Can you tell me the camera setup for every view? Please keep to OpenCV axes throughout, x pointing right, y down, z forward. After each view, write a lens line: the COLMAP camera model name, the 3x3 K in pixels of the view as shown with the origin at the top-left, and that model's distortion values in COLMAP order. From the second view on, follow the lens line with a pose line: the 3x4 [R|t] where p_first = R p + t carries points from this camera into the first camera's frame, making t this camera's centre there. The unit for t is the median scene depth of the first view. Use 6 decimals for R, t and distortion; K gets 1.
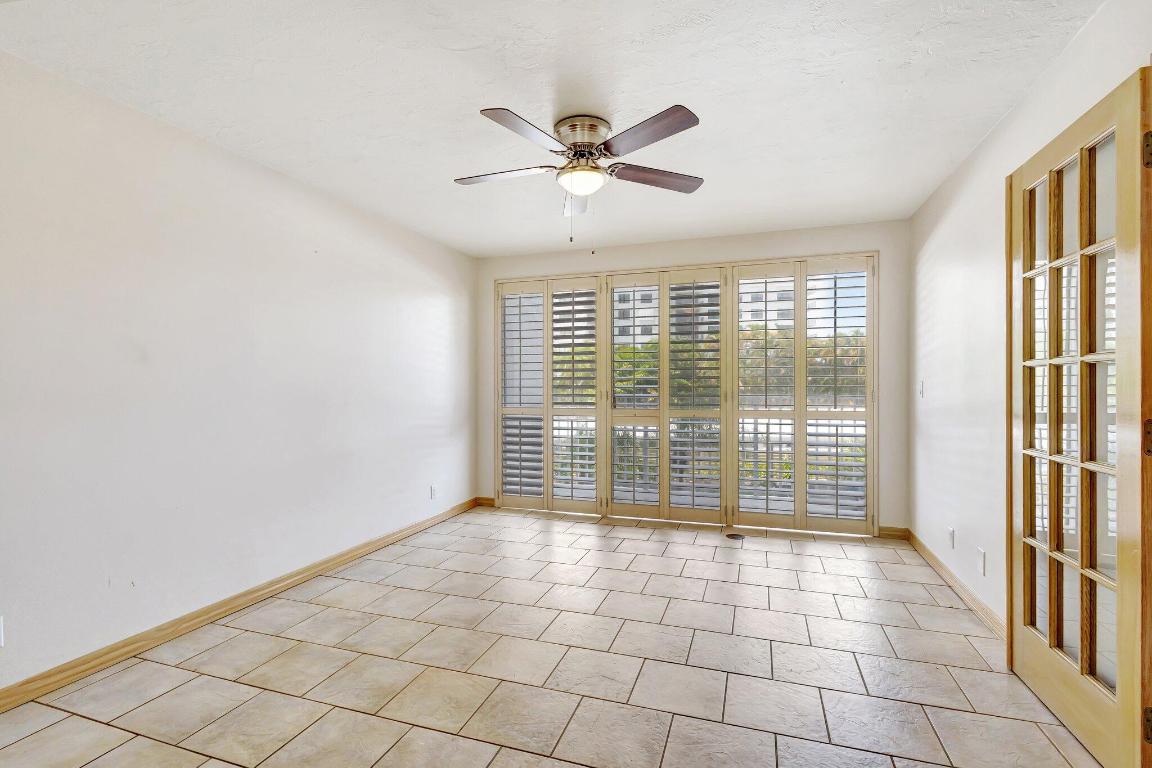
lens RADIAL K [[525.2, 0, 592.6], [0, 525.2, 386.3], [0, 0, 1]] dist [0.004298, -0.000970]
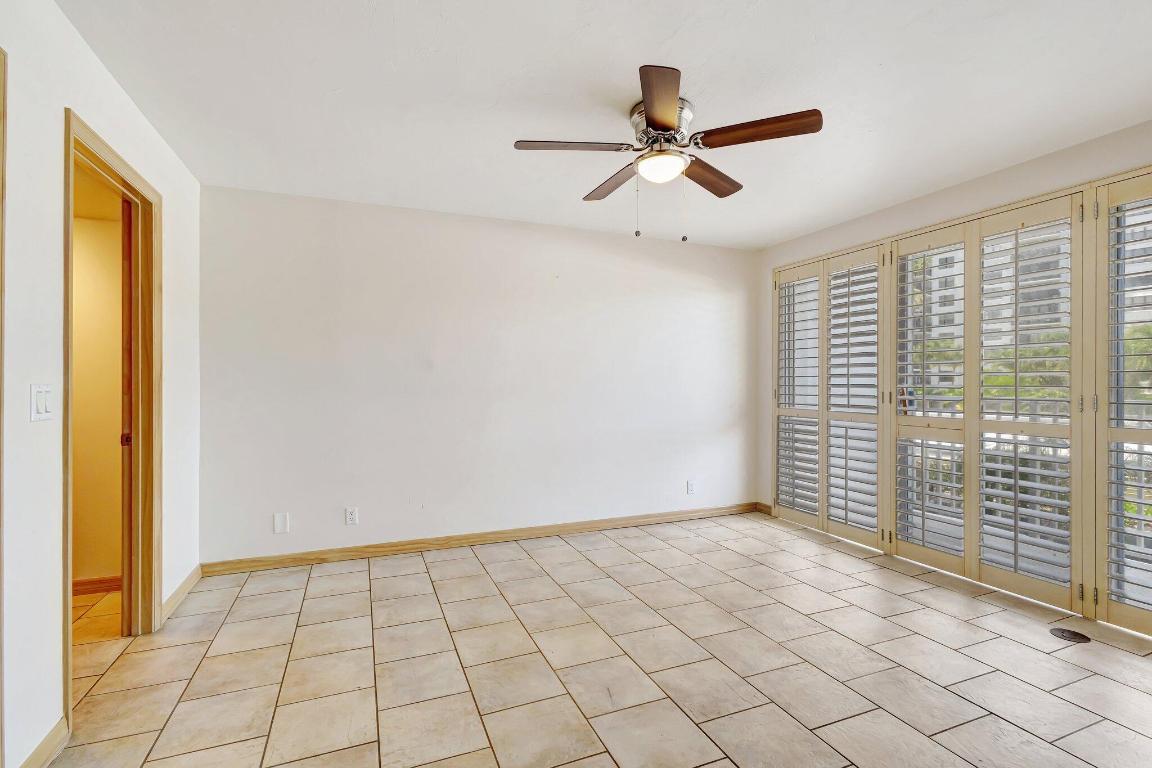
lens RADIAL K [[525.2, 0, 566.0], [0, 525.2, 376.3], [0, 0, 1]] dist [0.004298, -0.000970]
pose [[0.653853, -0.004137, -0.756611, 0.316272], [-0.005772, 0.999929, -0.010456, -0.002852], [0.756600, 0.011204, 0.653782, 0.142818]]
